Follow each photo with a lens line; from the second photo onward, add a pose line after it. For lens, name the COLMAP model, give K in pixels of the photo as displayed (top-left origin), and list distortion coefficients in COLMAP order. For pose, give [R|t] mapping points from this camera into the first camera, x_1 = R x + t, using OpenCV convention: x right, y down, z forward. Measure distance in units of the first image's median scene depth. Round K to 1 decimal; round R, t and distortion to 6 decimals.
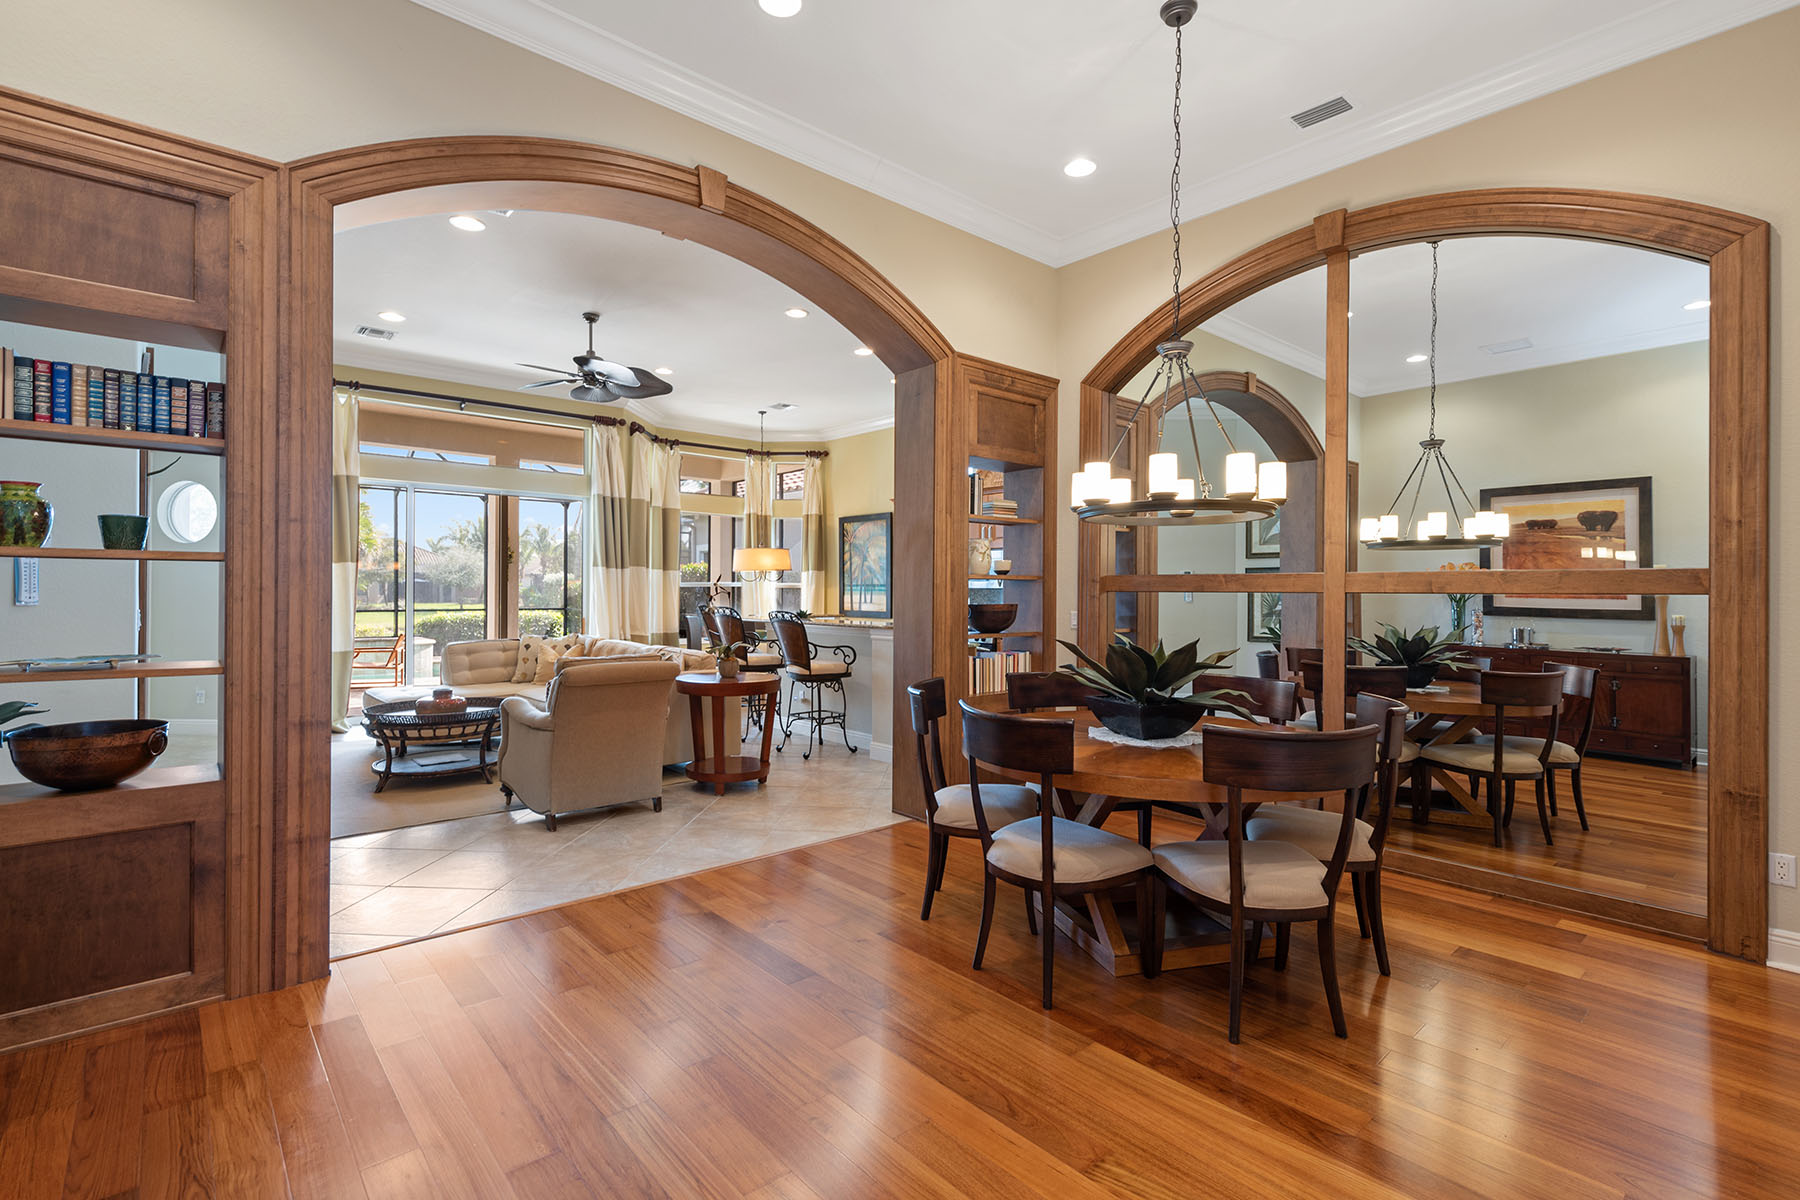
lens RADIAL K [[846.0, 0, 908.1], [0, 846.0, 593.4], [0, 0, 1]] dist [0.011893, -0.003240]
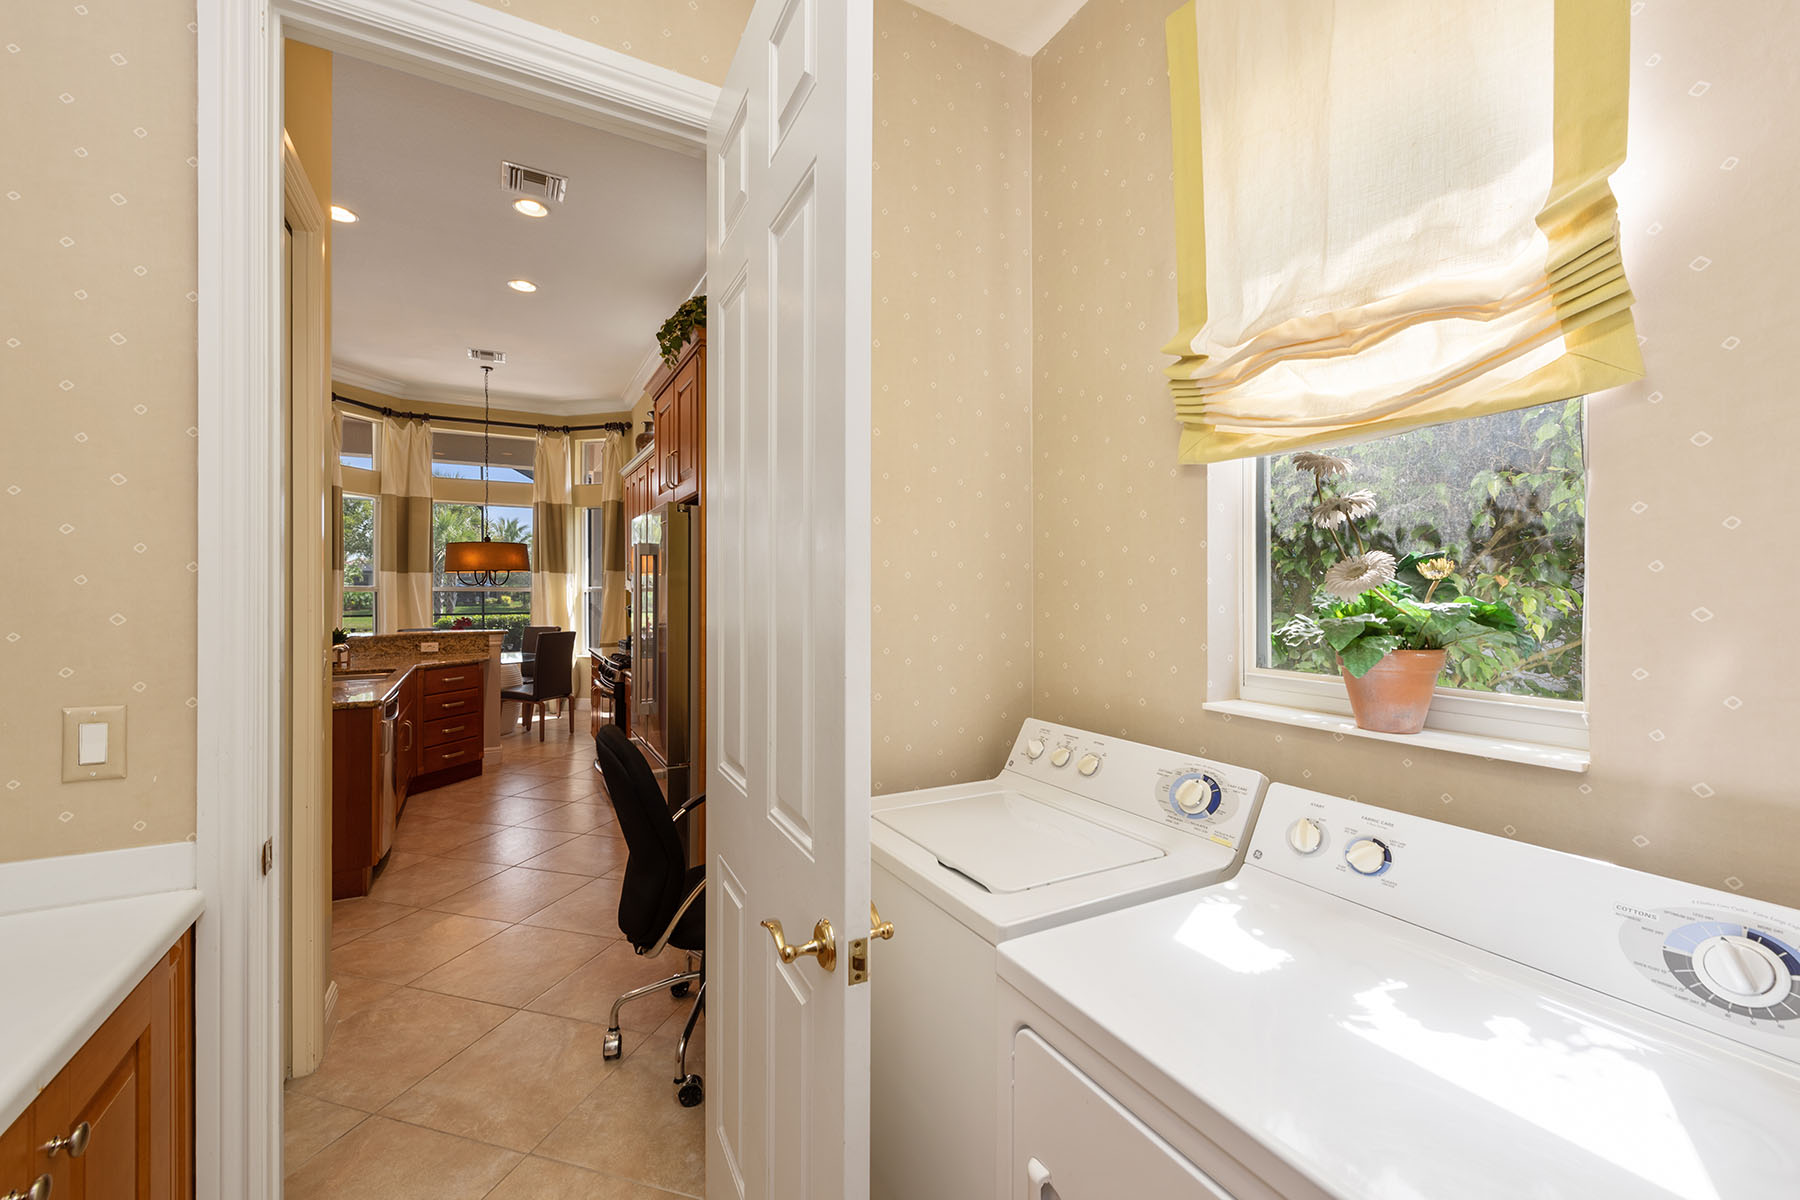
lens RADIAL K [[749.3, 0, 904.1], [0, 749.3, 591.2], [0, 0, 1]] dist [0.017583, -0.001375]
pose [[0.975829, -0.006321, -0.218445, 0.335863], [0.005818, 0.999979, -0.002946, -0.004180], [0.218459, 0.001604, 0.975845, 0.382320]]
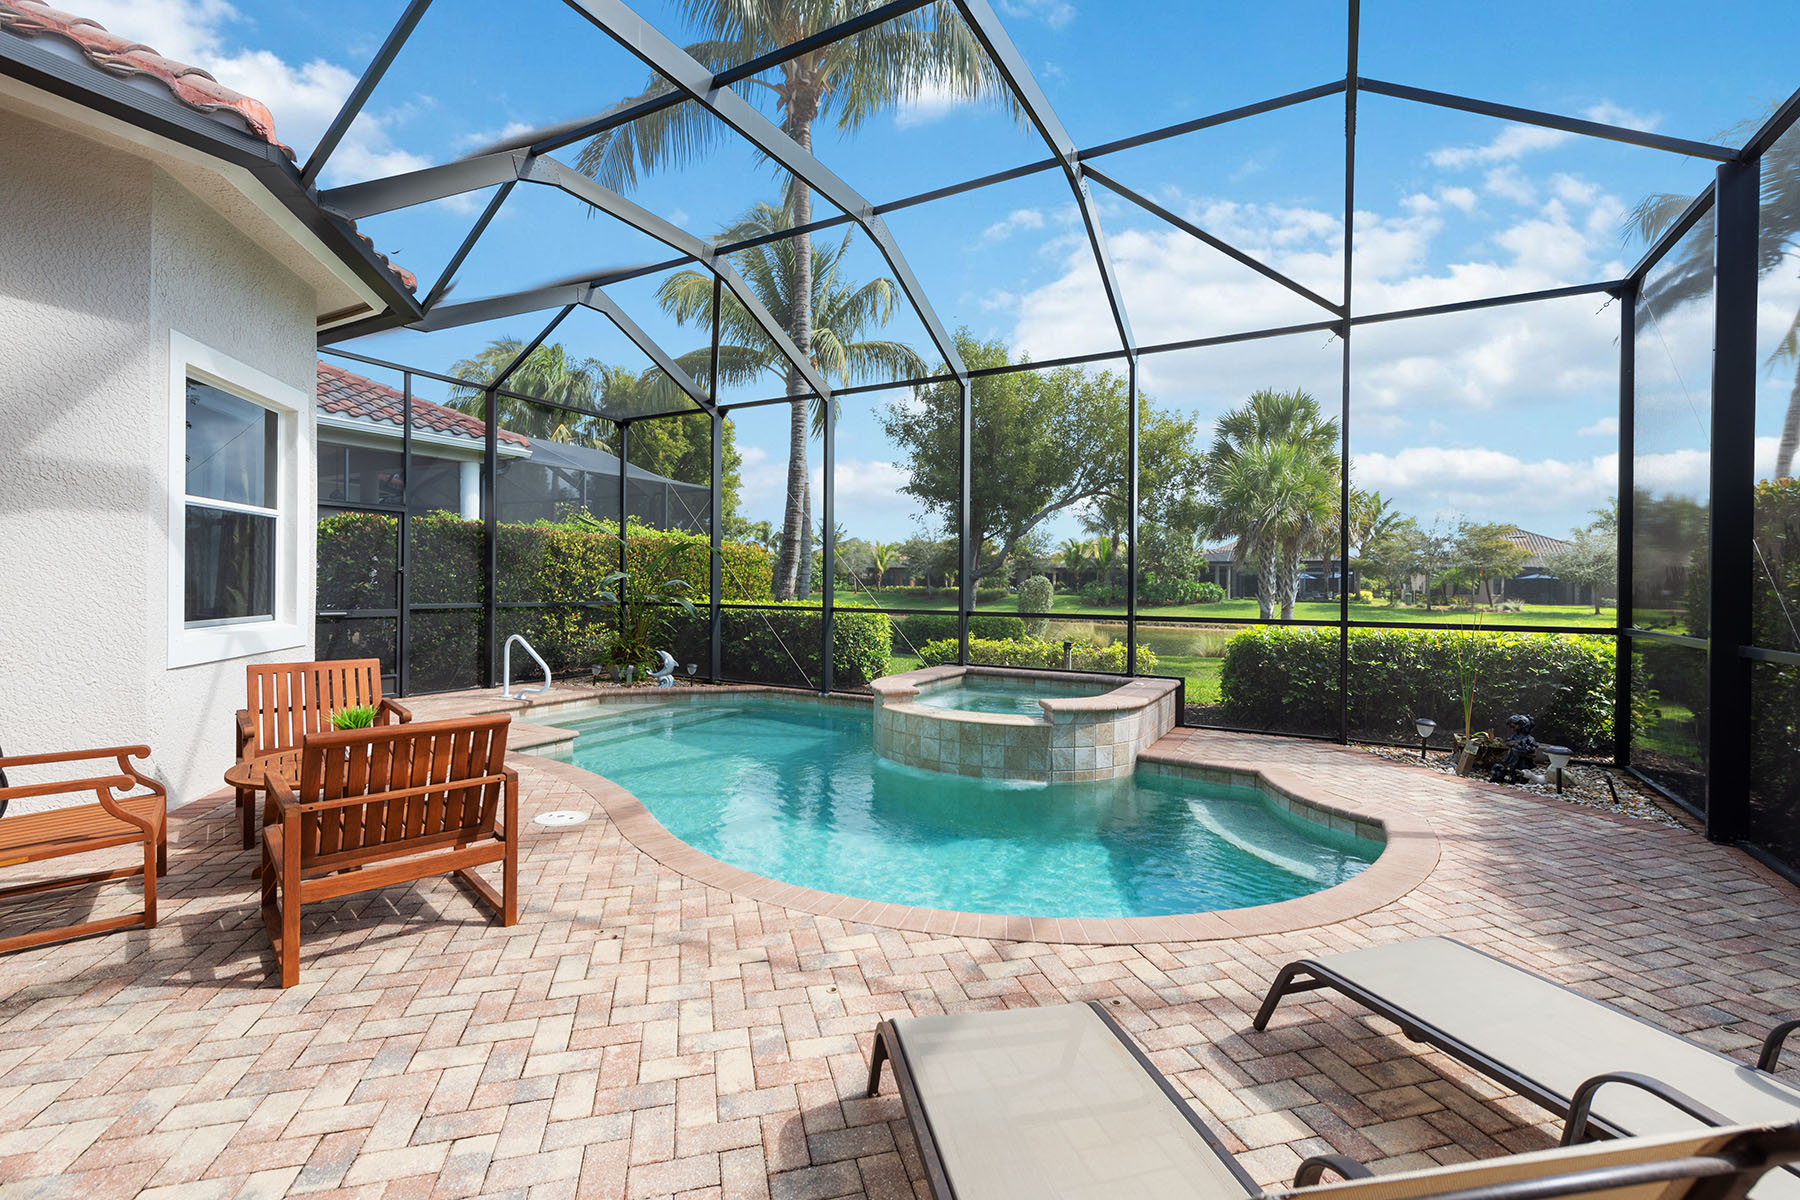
lens RADIAL K [[783.4, 0, 890.9], [0, 783.4, 589.6], [0, 0, 1]] dist [0.010359, -0.001646]
pose [[0.319386, 0.006648, -0.947601, -0.395407], [-0.011088, 0.999933, 0.003278, 0.008898], [0.947560, 0.009460, 0.319438, 1.190306]]
